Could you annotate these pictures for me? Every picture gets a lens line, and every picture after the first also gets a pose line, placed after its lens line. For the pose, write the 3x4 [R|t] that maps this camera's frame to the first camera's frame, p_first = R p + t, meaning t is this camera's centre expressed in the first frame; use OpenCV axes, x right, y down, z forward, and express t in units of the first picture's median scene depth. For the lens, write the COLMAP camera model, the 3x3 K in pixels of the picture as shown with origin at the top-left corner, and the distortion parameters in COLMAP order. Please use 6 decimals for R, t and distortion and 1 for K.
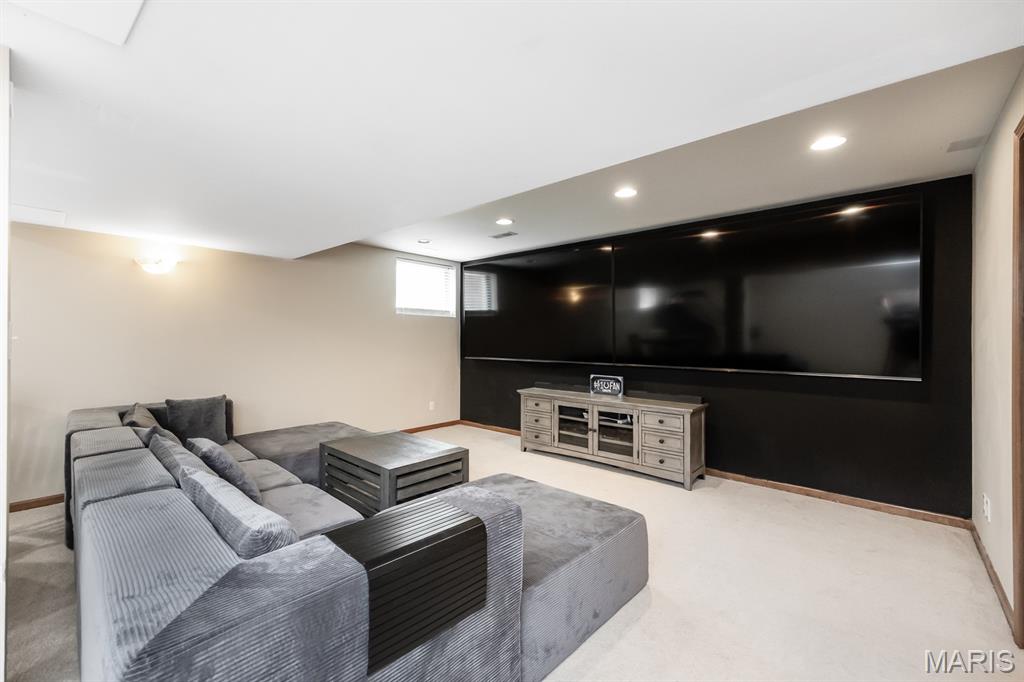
lens RADIAL K [[424.5, 0, 507.5], [0, 424.5, 339.4], [0, 0, 1]] dist [-0.000058, 0.000034]
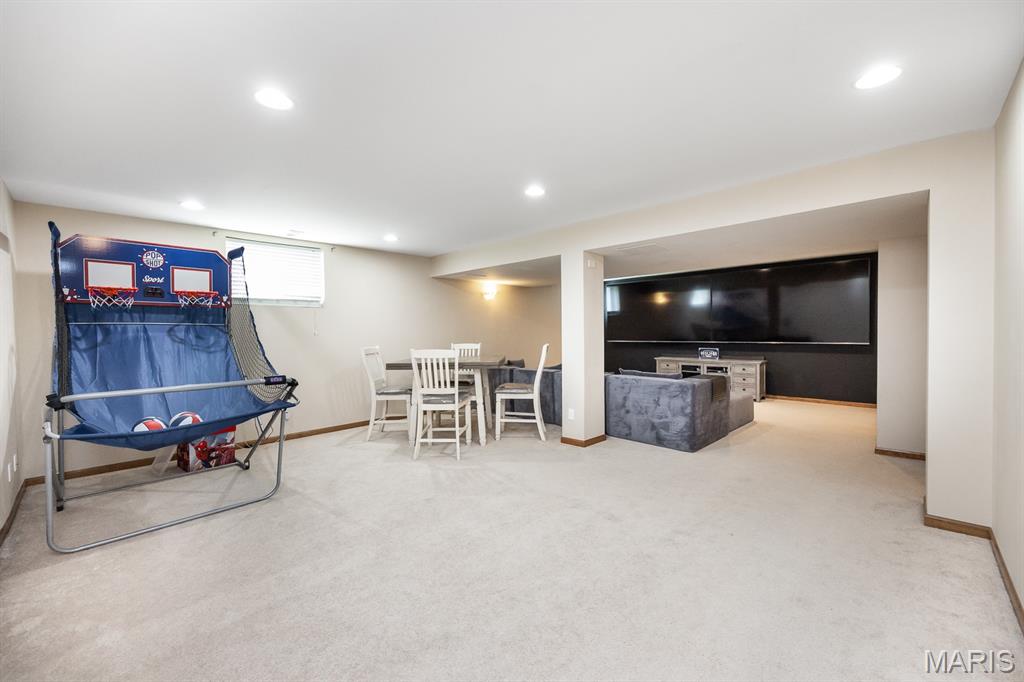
lens RADIAL K [[424.5, 0, 516.3], [0, 424.5, 339.9], [0, 0, 1]] dist [-0.000058, 0.000034]
pose [[0.999852, -0.017135, -0.001812, -0.609292], [0.017173, 0.999584, 0.023172, -0.006941], [0.001414, -0.023200, 0.999730, -0.857248]]
